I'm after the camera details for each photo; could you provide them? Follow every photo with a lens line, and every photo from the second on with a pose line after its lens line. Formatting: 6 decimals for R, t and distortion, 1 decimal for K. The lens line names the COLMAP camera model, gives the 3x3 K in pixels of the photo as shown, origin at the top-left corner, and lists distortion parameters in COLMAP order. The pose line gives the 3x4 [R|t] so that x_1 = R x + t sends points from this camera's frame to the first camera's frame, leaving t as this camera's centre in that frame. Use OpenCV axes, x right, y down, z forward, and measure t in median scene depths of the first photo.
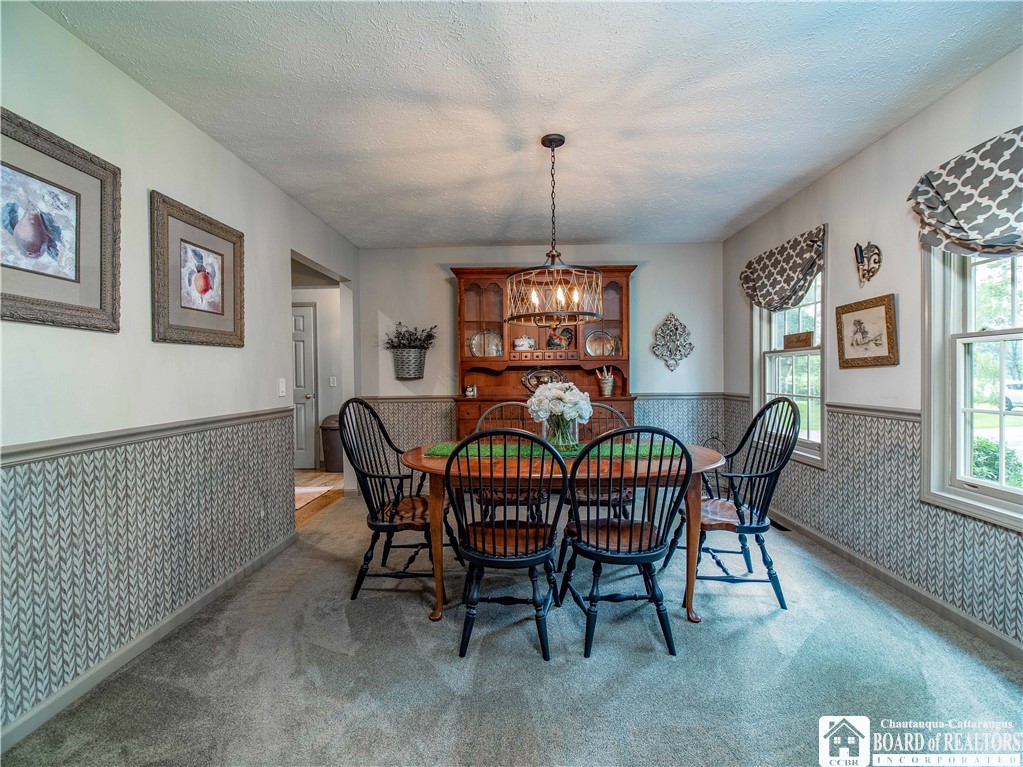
lens RADIAL K [[475.4, 0, 509.6], [0, 475.4, 378.6], [0, 0, 1]] dist [0.000442, -0.001771]
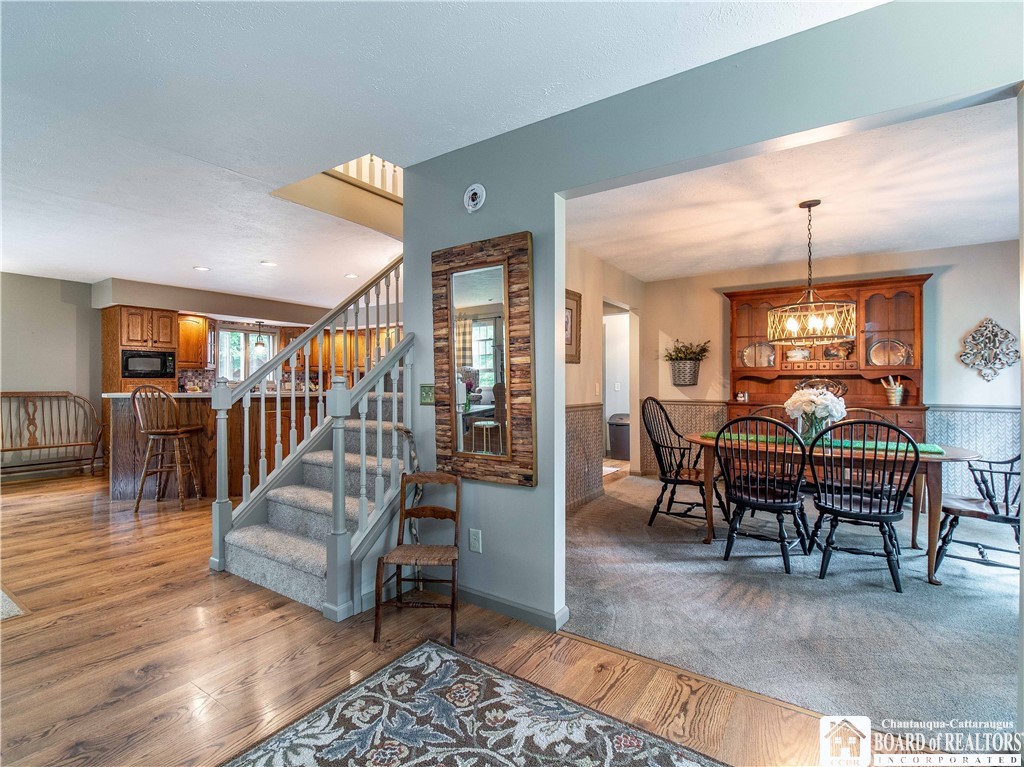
lens RADIAL K [[475.9, 0, 487.0], [0, 475.9, 380.6], [0, 0, 1]] dist [0.000442, -0.001771]
pose [[0.831159, 0.010258, -0.555939, 0.058327], [-0.016170, 0.999853, -0.005726, 0.004754], [0.555799, 0.013749, 0.831203, -0.386685]]
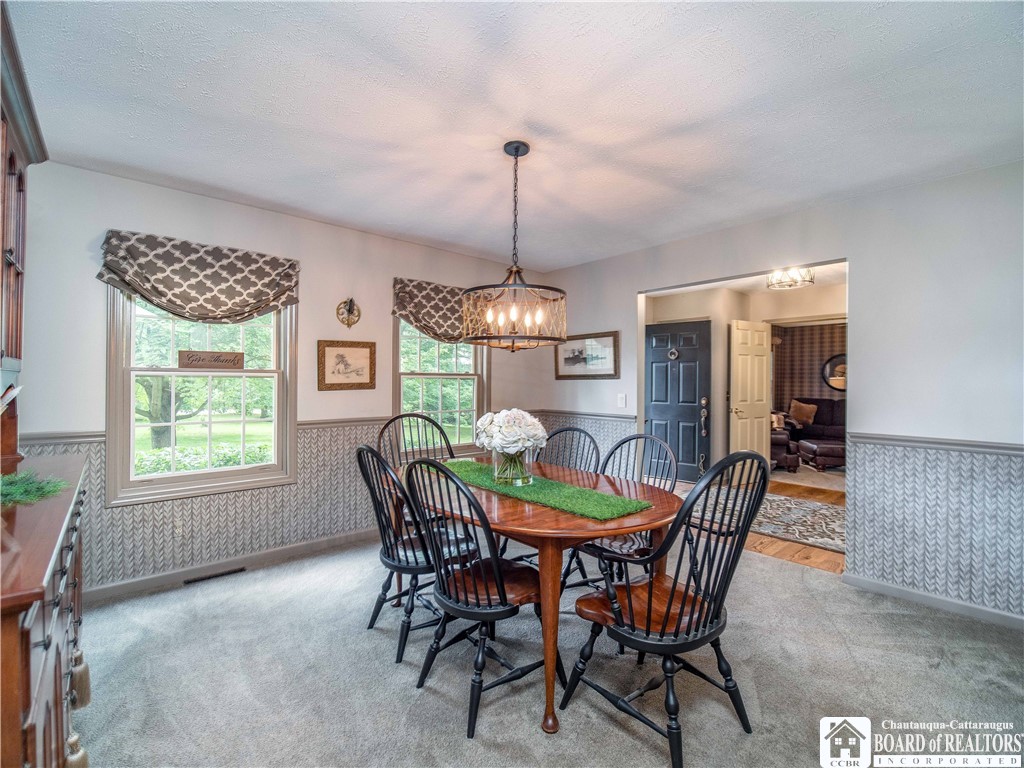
lens RADIAL K [[475.9, 0, 509.2], [0, 475.9, 378.5], [0, 0, 1]] dist [0.000442, -0.001771]
pose [[-0.678683, -0.013400, 0.734309, -0.382830], [-0.004564, 0.999891, 0.014028, -0.054549], [-0.734417, 0.006169, -0.678670, 1.098206]]
